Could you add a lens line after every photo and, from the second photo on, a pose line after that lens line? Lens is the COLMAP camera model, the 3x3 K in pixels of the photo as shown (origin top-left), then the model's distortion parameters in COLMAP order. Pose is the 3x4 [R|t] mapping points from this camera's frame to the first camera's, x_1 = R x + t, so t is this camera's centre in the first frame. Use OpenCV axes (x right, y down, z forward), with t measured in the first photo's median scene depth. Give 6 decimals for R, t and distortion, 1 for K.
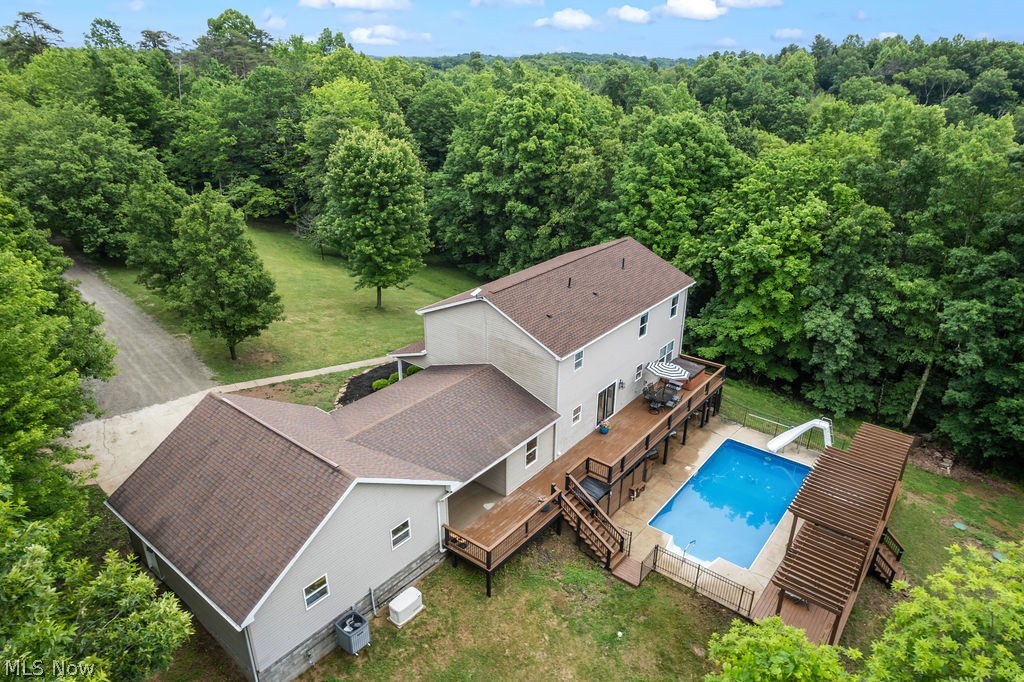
lens RADIAL K [[656.9, 0, 515.3], [0, 656.9, 336.8], [0, 0, 1]] dist [-0.083068, 0.080264]
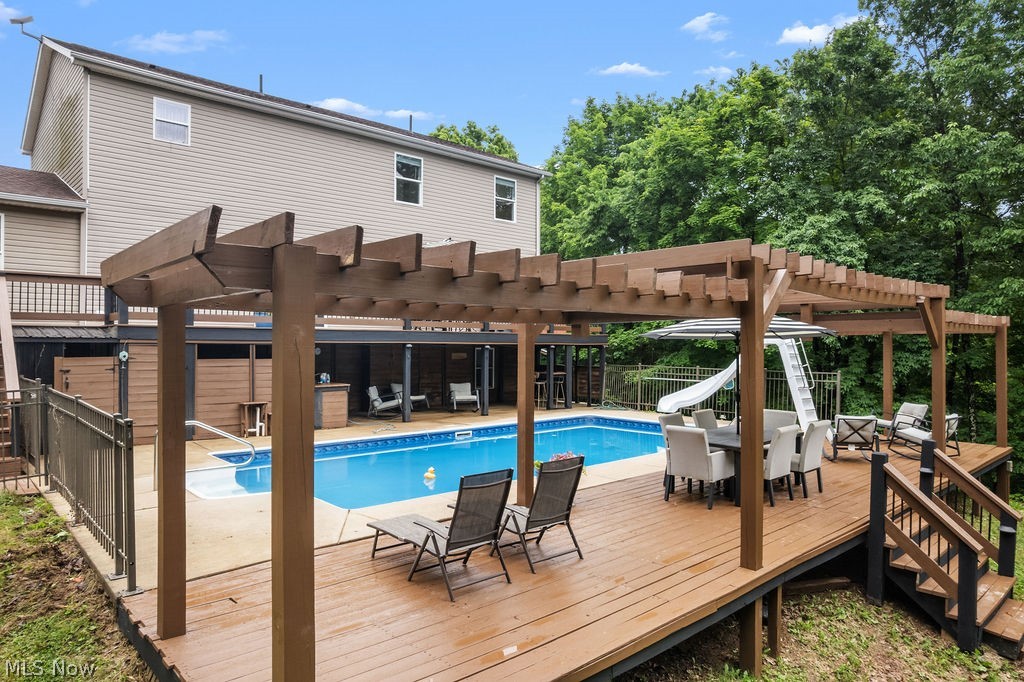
lens RADIAL K [[648.0, 0, 512.0], [0, 648.0, 341.0], [0, 0, 1]] dist [-0.066370, 0.056030]
pose [[0.987338, -0.003945, -0.158583, 0.328695], [-0.059098, 0.918578, -0.390796, 0.276679], [0.147213, 0.395220, 0.906714, 0.527330]]
